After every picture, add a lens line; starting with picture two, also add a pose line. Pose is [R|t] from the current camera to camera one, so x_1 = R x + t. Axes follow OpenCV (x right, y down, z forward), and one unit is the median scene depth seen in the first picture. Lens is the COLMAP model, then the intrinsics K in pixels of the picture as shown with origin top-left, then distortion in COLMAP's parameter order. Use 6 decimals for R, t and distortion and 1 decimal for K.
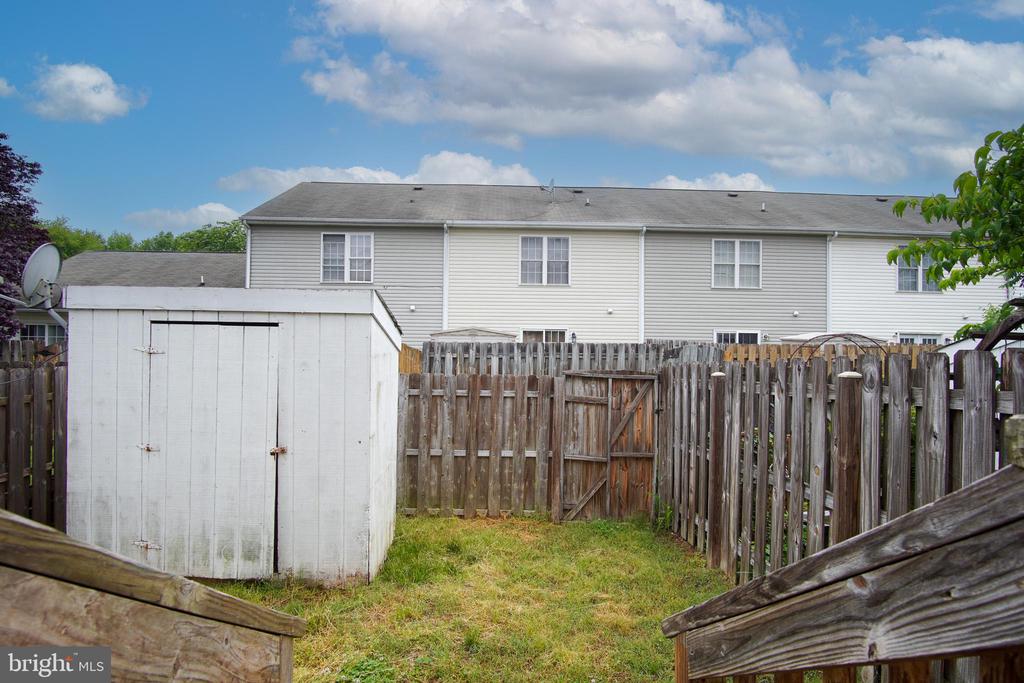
lens RADIAL K [[547.1, 0, 512.0], [0, 547.1, 341.5], [0, 0, 1]] dist [-0.030069, 0.003591]
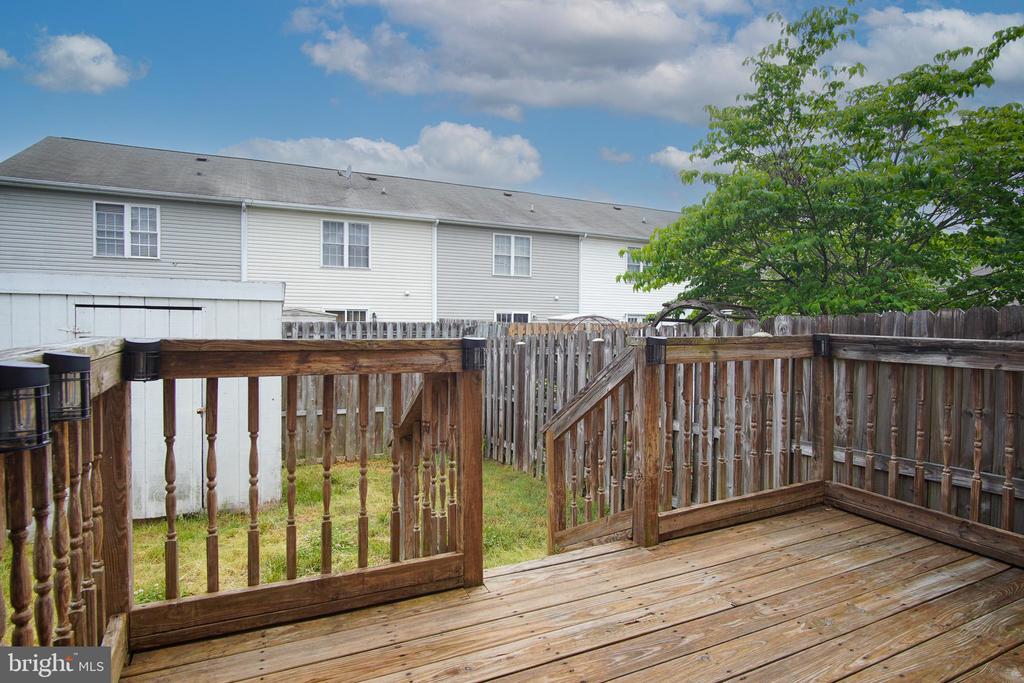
lens RADIAL K [[547.1, 0, 512.0], [0, 547.1, 341.5], [0, 0, 1]] dist [-0.030069, 0.003591]
pose [[0.916855, -0.015581, 0.398917, -0.102668], [-0.000071, 0.999232, 0.039192, -0.001818], [-0.399221, -0.035962, 0.916149, -0.155938]]
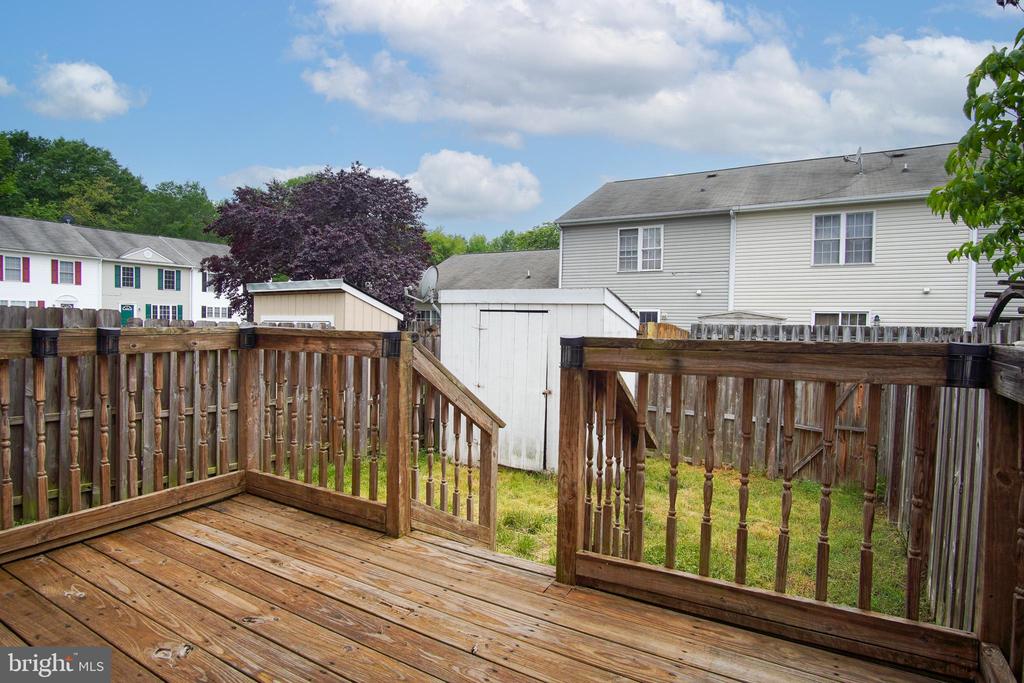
lens RADIAL K [[547.1, 0, 512.0], [0, 547.1, 341.5], [0, 0, 1]] dist [-0.030069, 0.003591]
pose [[0.843144, 0.022447, -0.537220, 0.123994], [-0.005004, 0.999412, 0.033907, 0.000726], [0.537665, -0.025900, 0.842760, -0.143803]]
